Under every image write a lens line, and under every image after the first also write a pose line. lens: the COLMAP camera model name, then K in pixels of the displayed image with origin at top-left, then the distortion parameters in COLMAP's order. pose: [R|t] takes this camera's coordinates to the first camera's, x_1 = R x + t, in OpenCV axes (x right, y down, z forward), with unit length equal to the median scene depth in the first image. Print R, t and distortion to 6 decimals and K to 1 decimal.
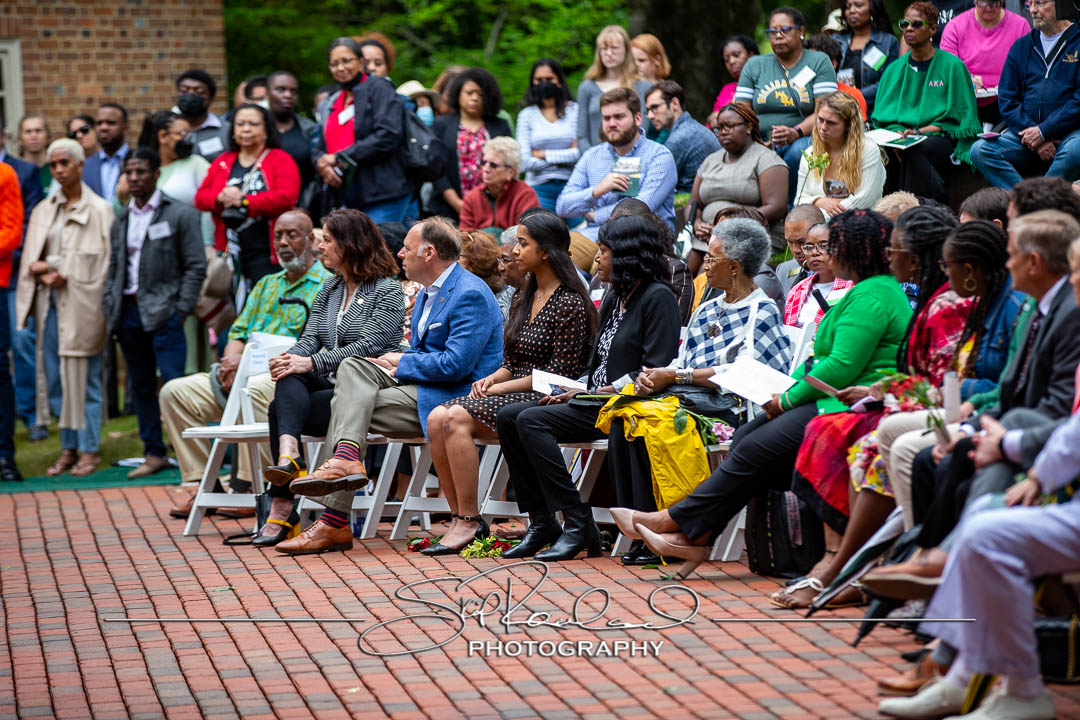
lens RADIAL K [[4948.6, 0, 540.0], [0, 4948.6, 360.0], [0, 0, 1]] dist [0.521127, 9.987047]
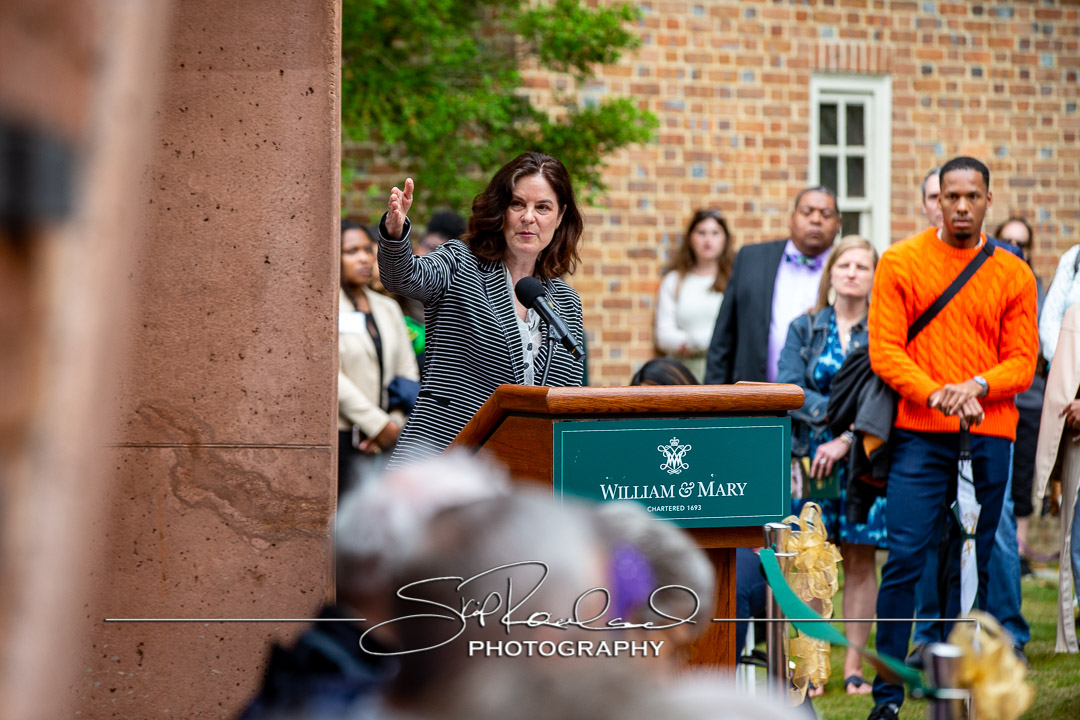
lens RADIAL K [[5398.5, 0, 569.7], [0, 5398.5, 356.9], [0, 0, 1]] dist [0.897369, -3.475289]
pose [[0.993480, 0.048662, -0.103102, -0.066226], [-0.051130, 0.998462, -0.021426, -0.004877], [0.101900, 0.026558, 0.994440, 0.217209]]
